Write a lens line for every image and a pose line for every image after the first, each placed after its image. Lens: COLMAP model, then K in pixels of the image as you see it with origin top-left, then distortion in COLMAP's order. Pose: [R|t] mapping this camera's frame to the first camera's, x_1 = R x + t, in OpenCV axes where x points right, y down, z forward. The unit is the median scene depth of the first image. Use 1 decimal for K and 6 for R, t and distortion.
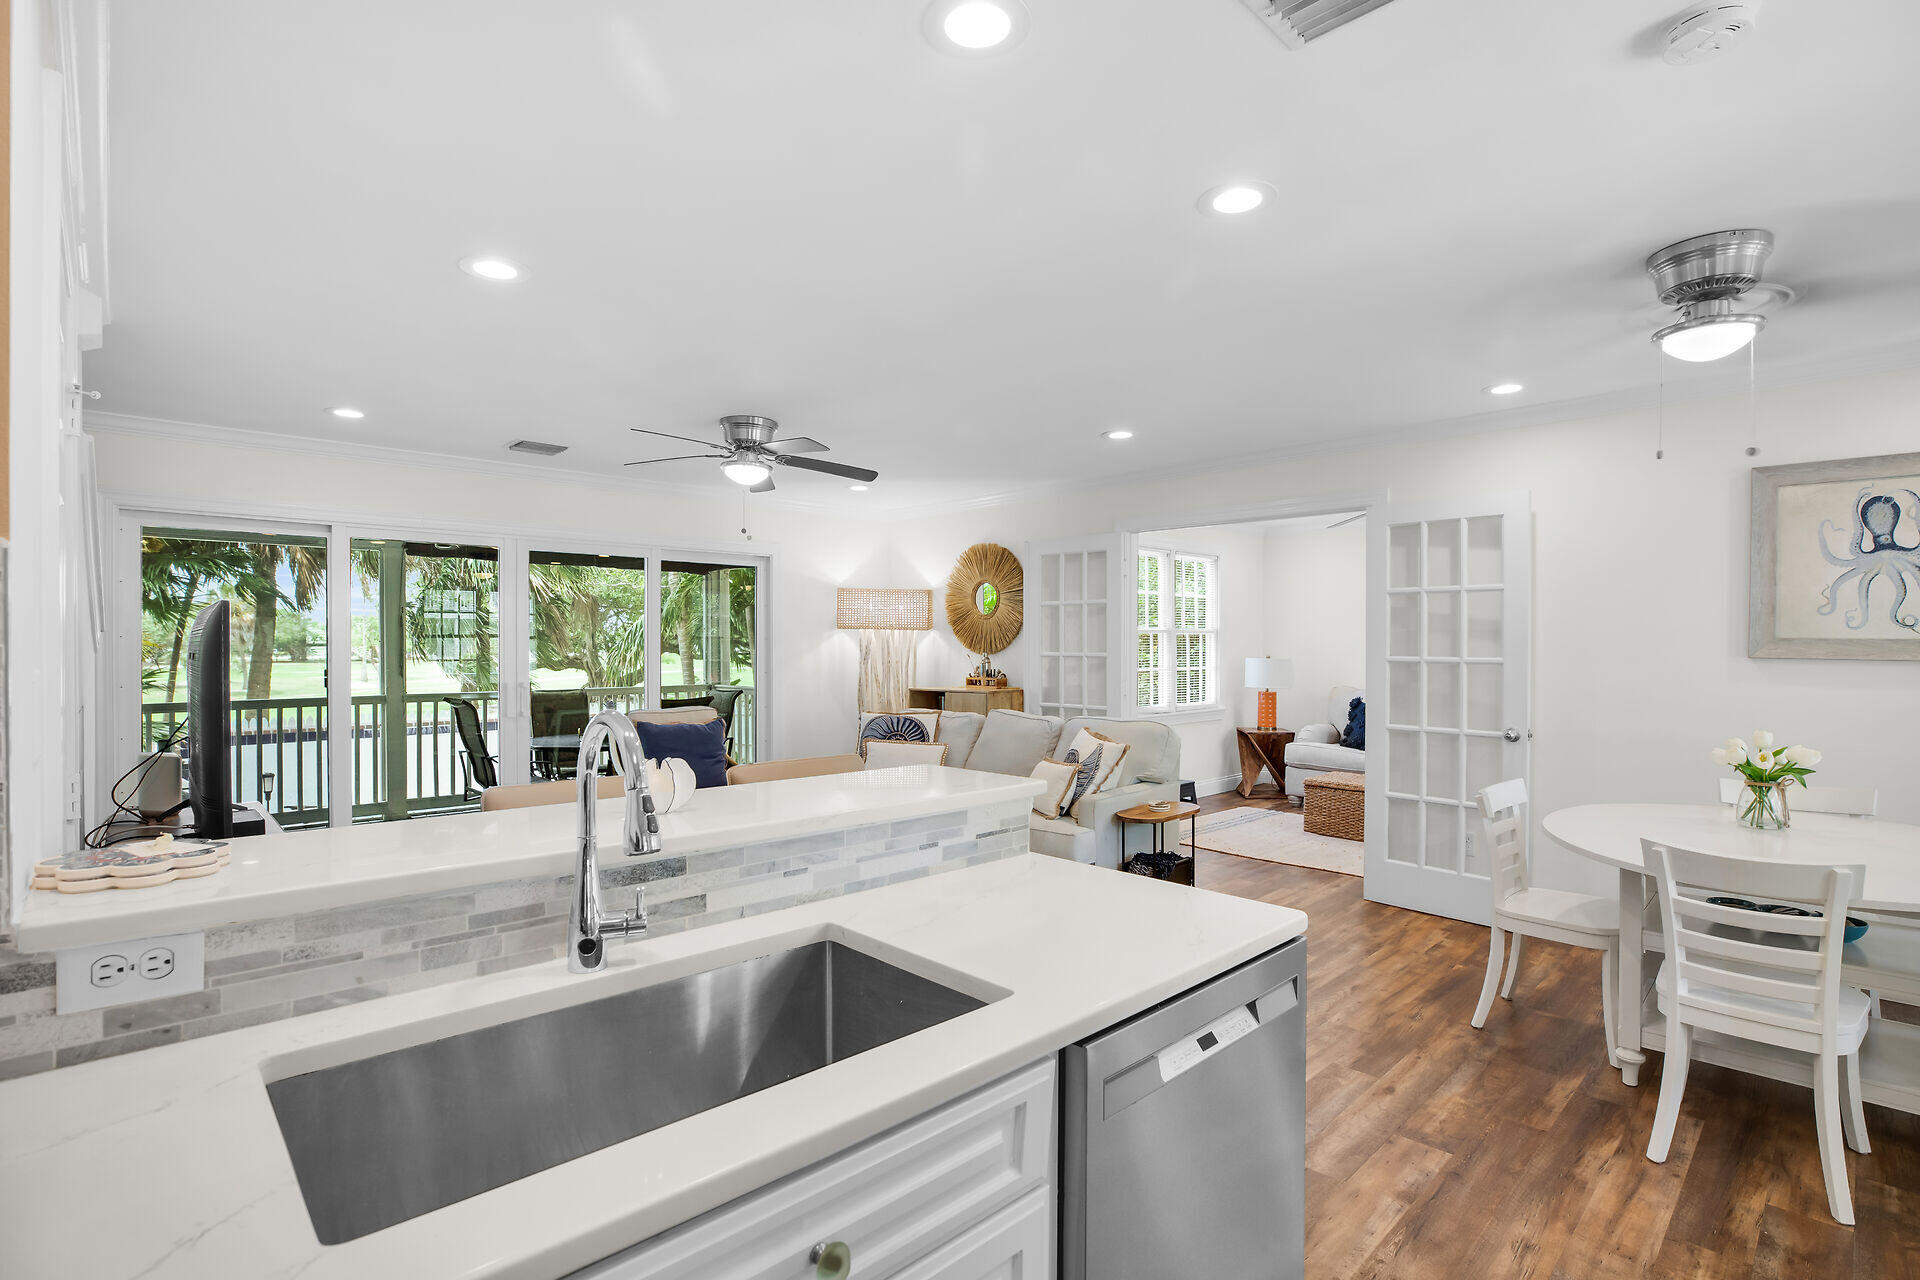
lens RADIAL K [[903.0, 0, 960.0], [0, 903.0, 640.0], [0, 0, 1]] dist [-0.017465, -0.000135]
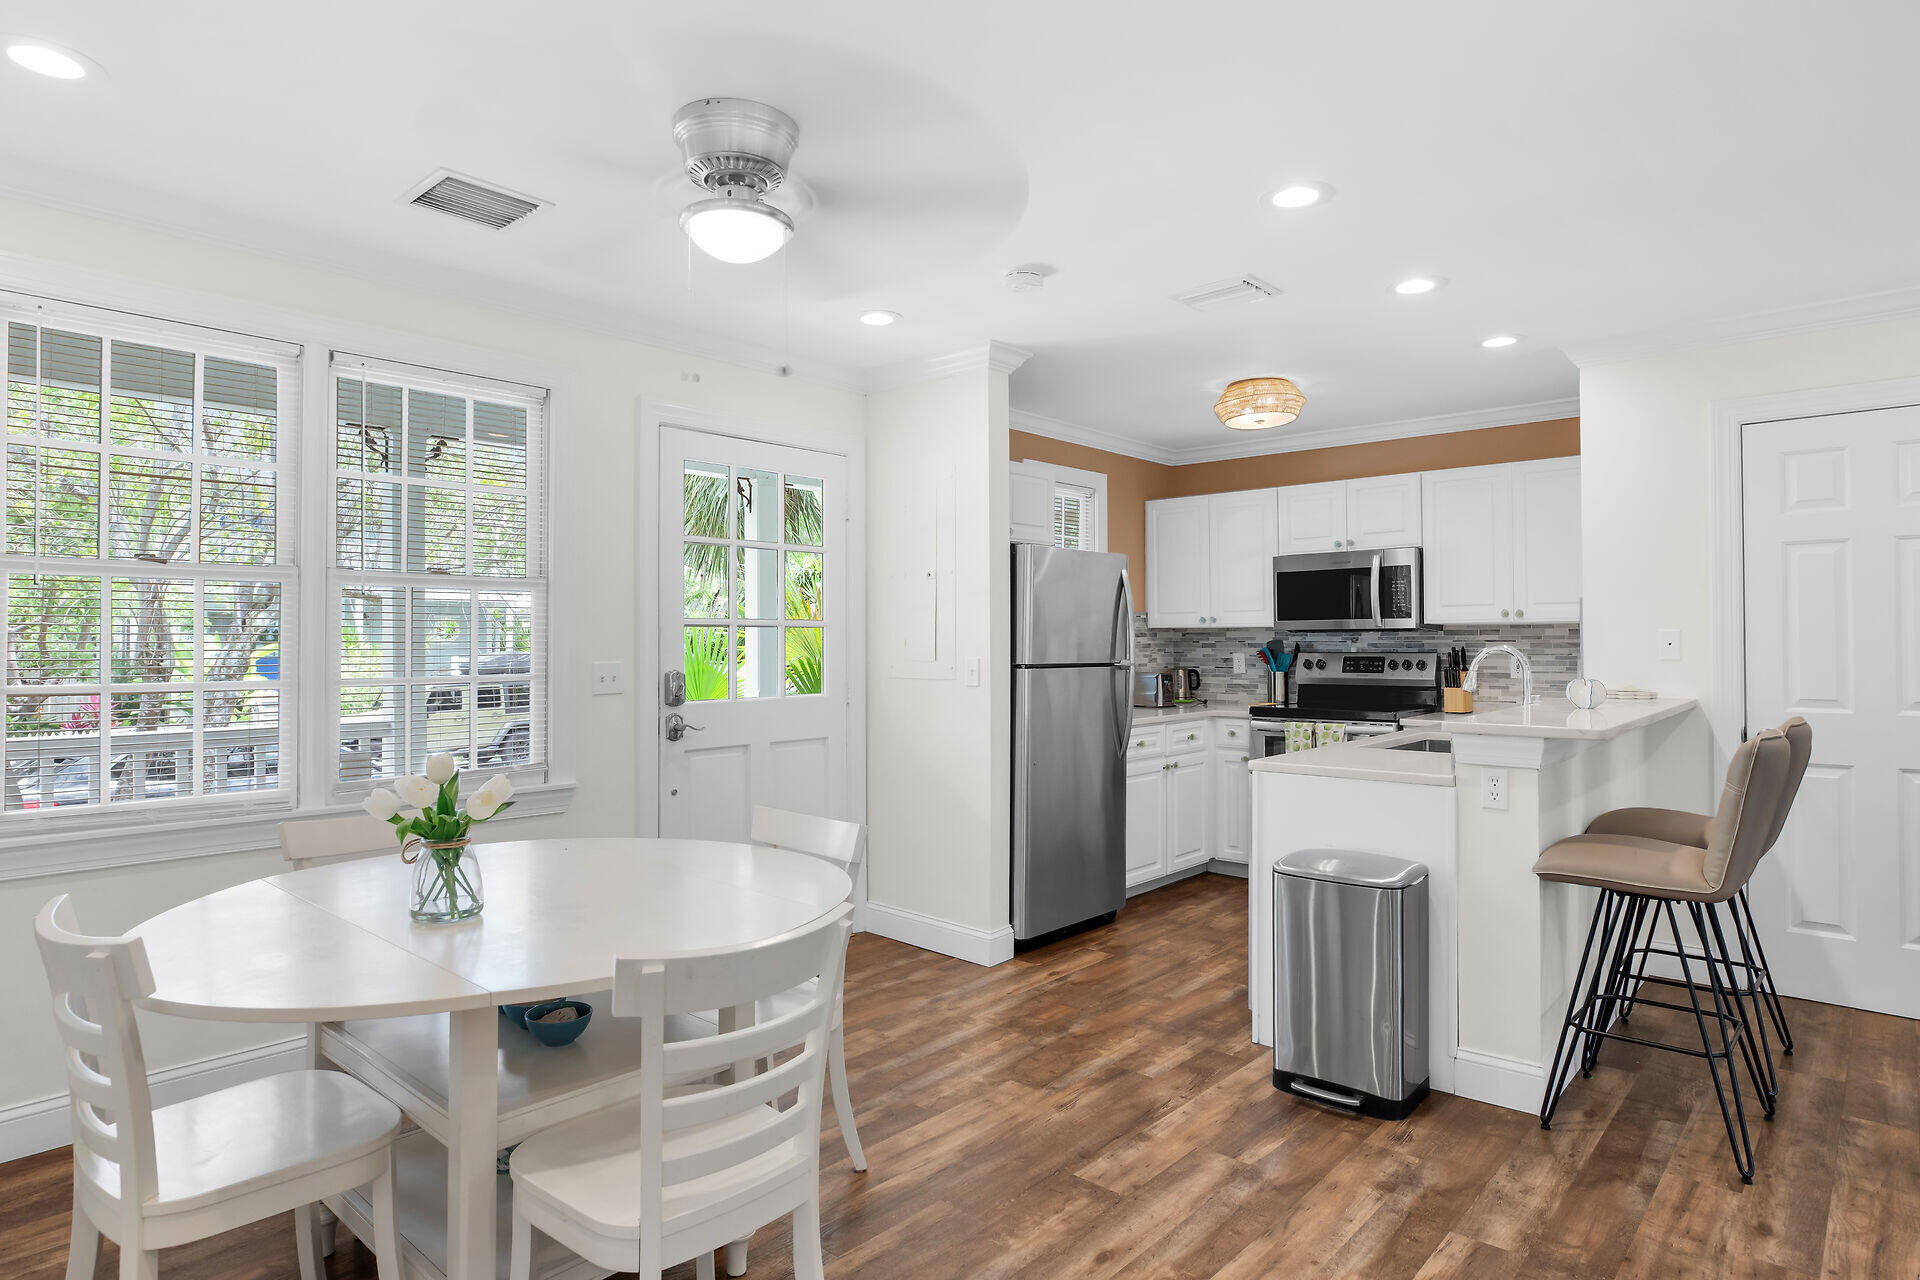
lens RADIAL K [[1066.1, 0, 966.9], [0, 1066.1, 625.0], [0, 0, 1]] dist [-0.028737, -0.000233]
pose [[-0.997114, -0.000577, -0.075921, 0.849694], [0.001025, 0.999778, -0.021061, 0.051323], [0.075916, -0.021078, -0.996891, 2.374044]]
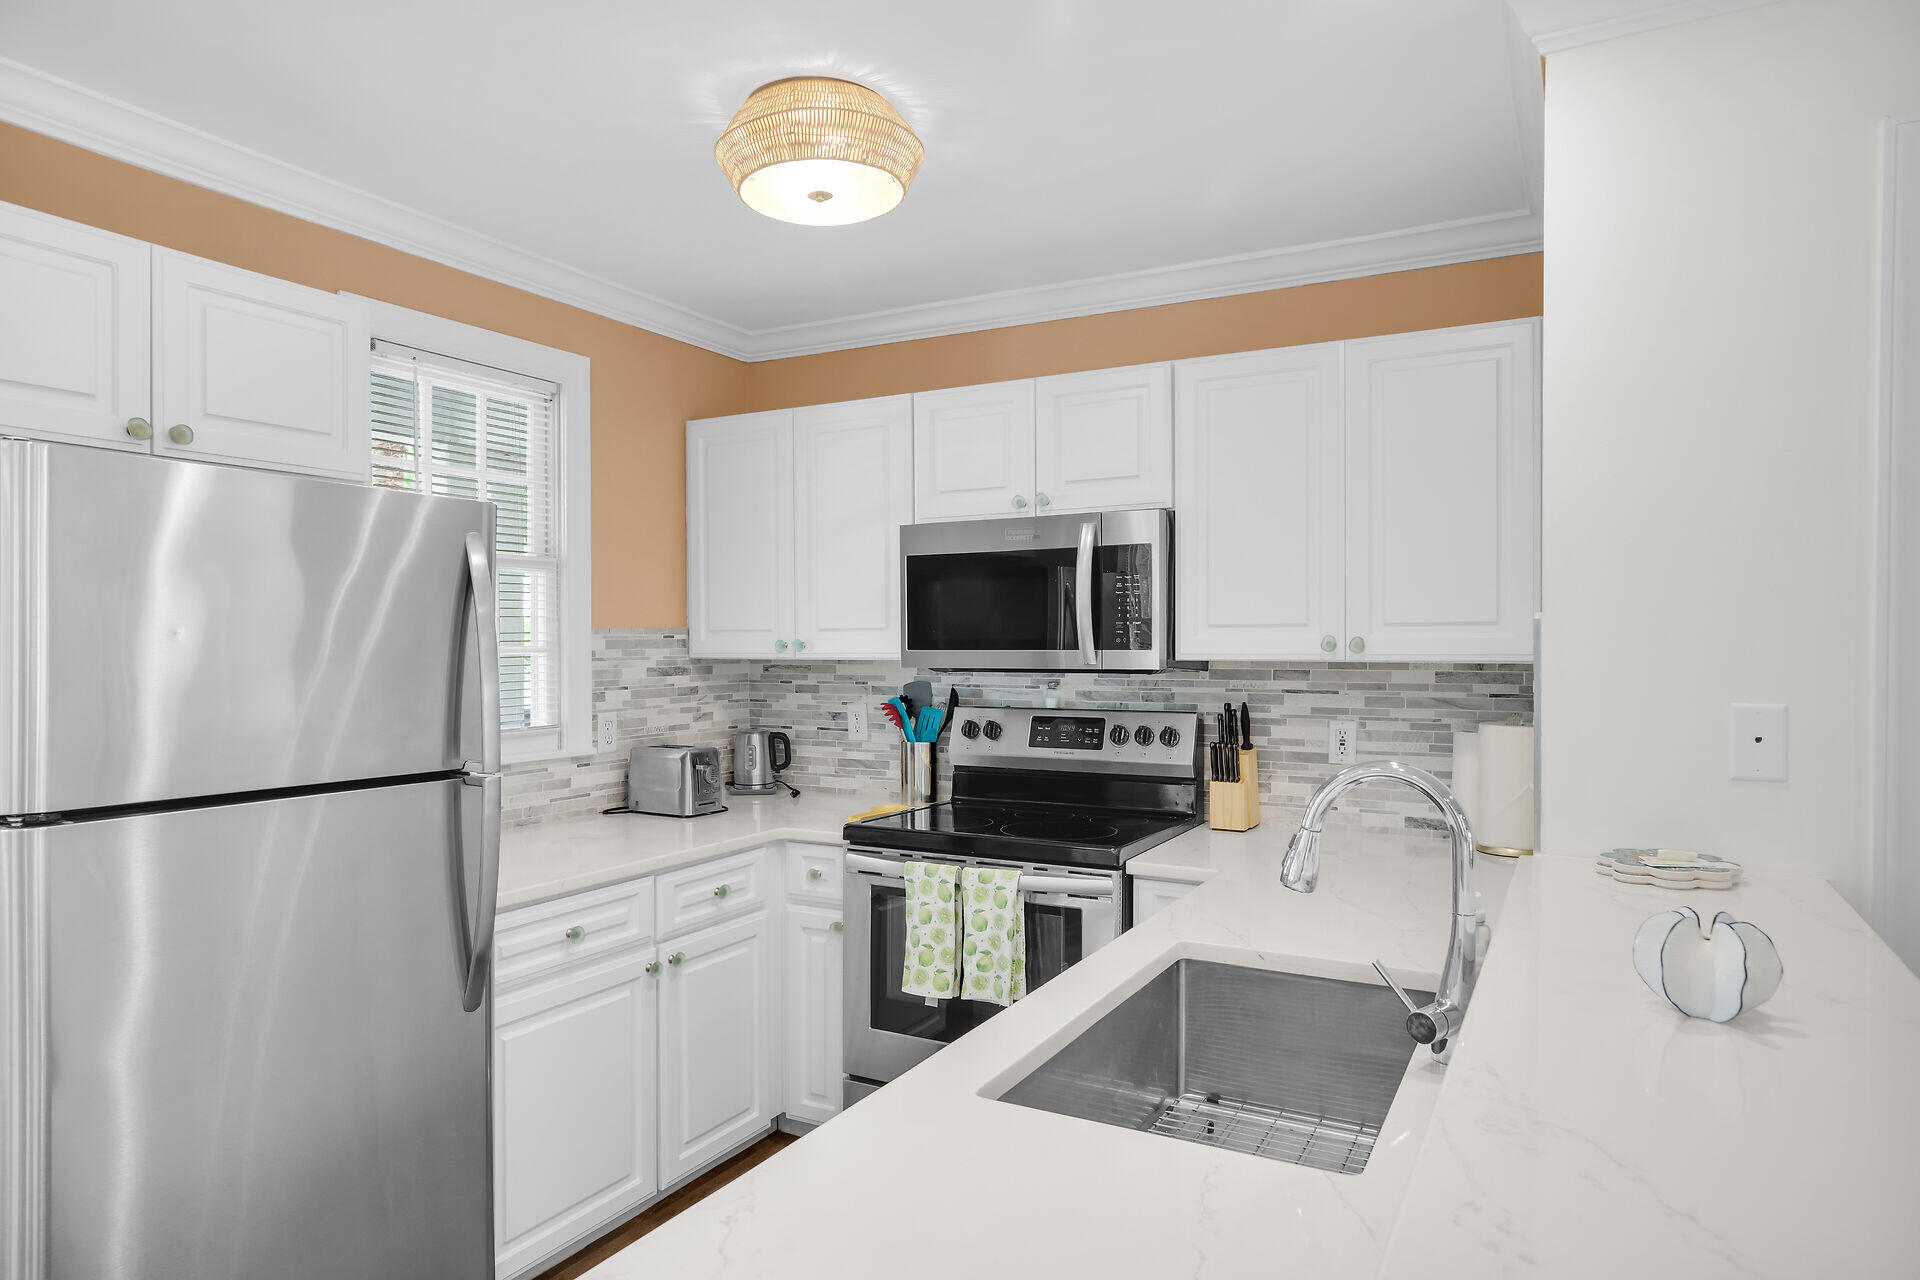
lens RADIAL K [[1147.3, 0, 966.5], [0, 1147.3, 651.6], [0, 0, 1]] dist [-0.026086, -0.000424]
pose [[-0.952243, 0.000493, -0.305339, 0.232311], [-0.000280, 0.999997, 0.002489, -0.018403], [0.305340, 0.002455, -0.952240, 1.174536]]
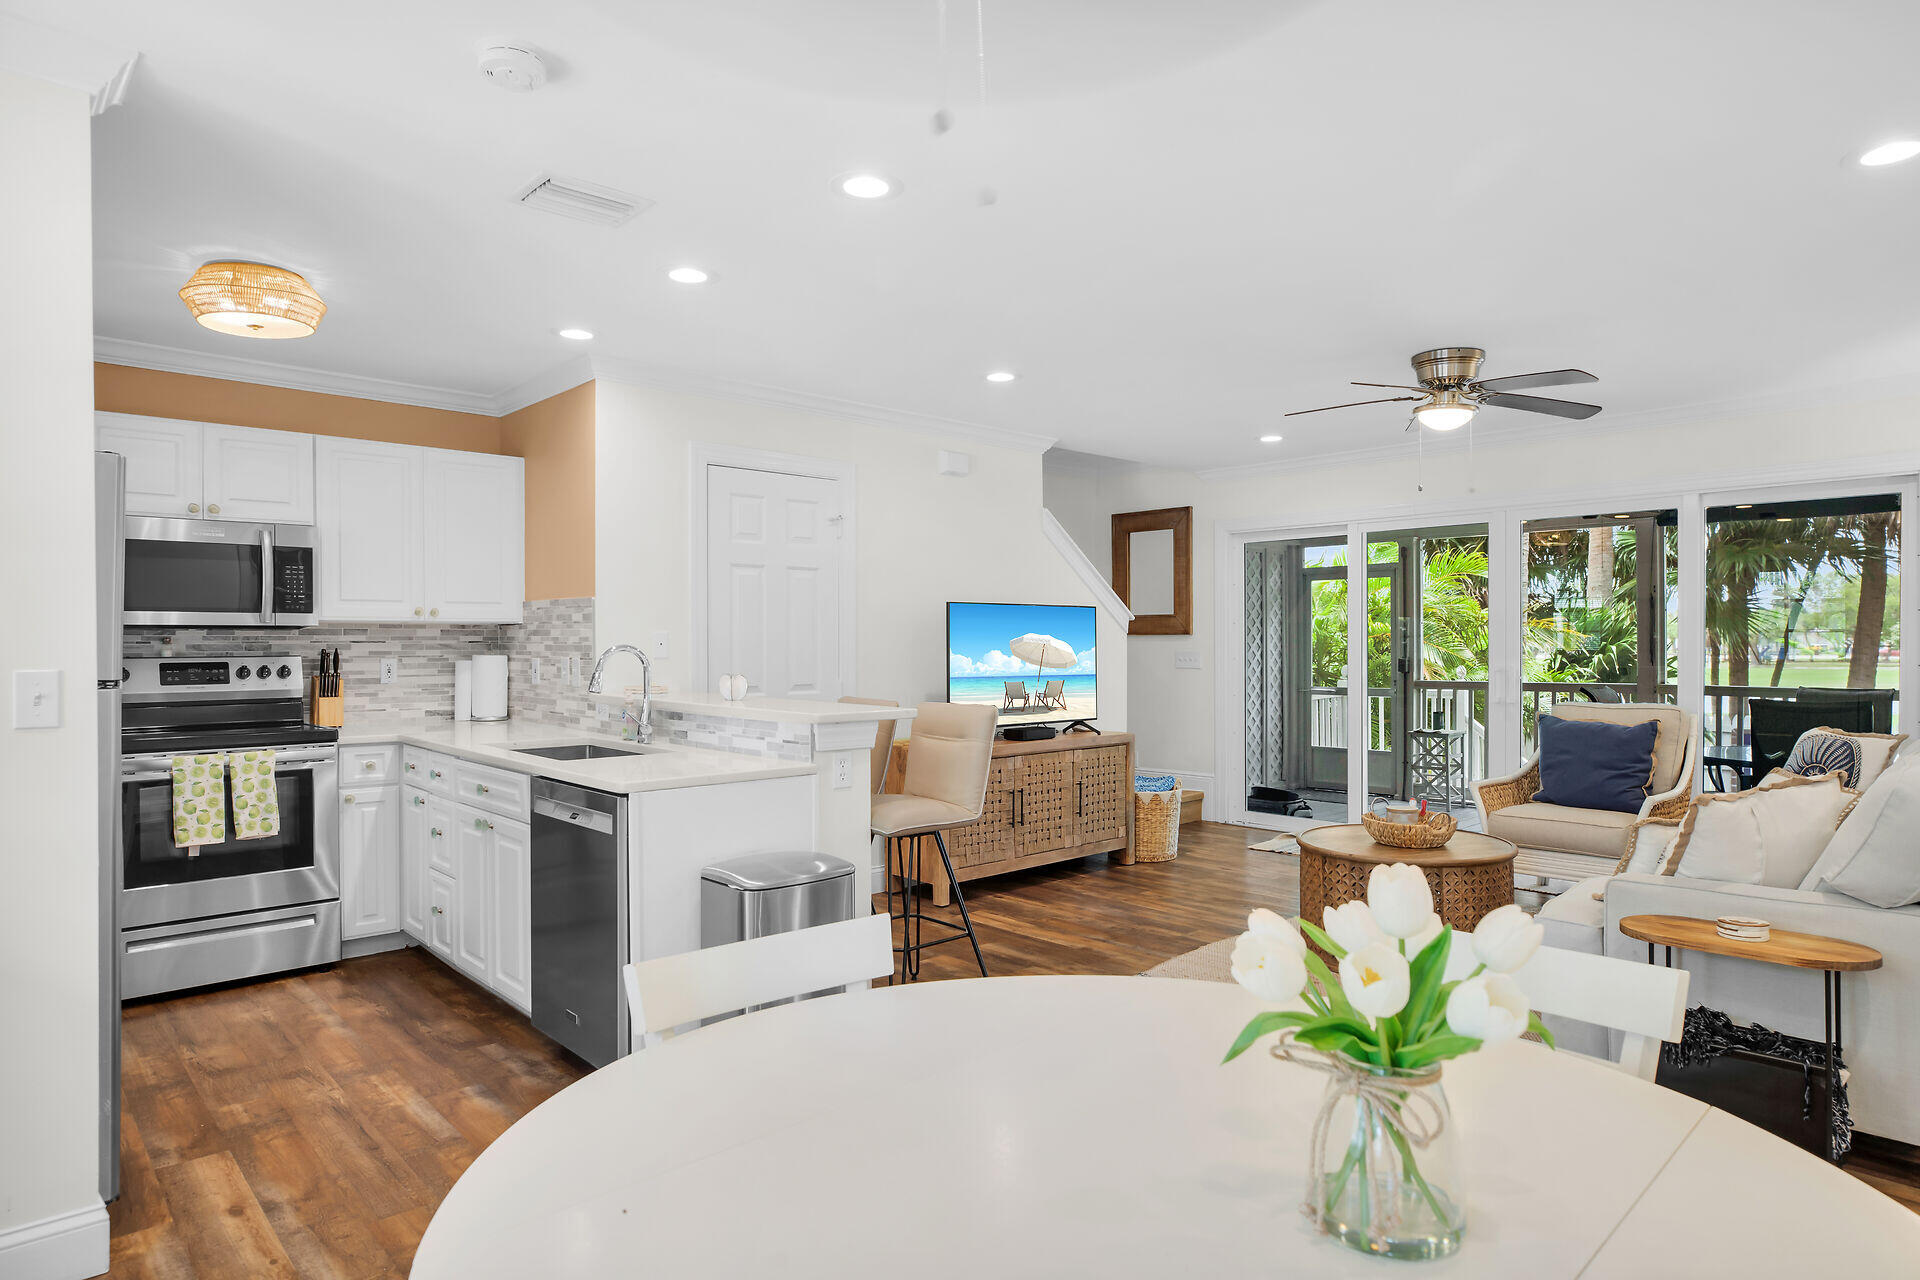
lens RADIAL K [[1091.7, 0, 963.4], [0, 1091.7, 650.0], [0, 0, 1]] dist [-0.018478, 0.001016]
pose [[-0.004802, 0.004267, -0.999979, 1.691946], [0.007732, 0.999961, 0.004230, 0.054444], [0.999959, -0.007711, -0.004835, 1.201070]]
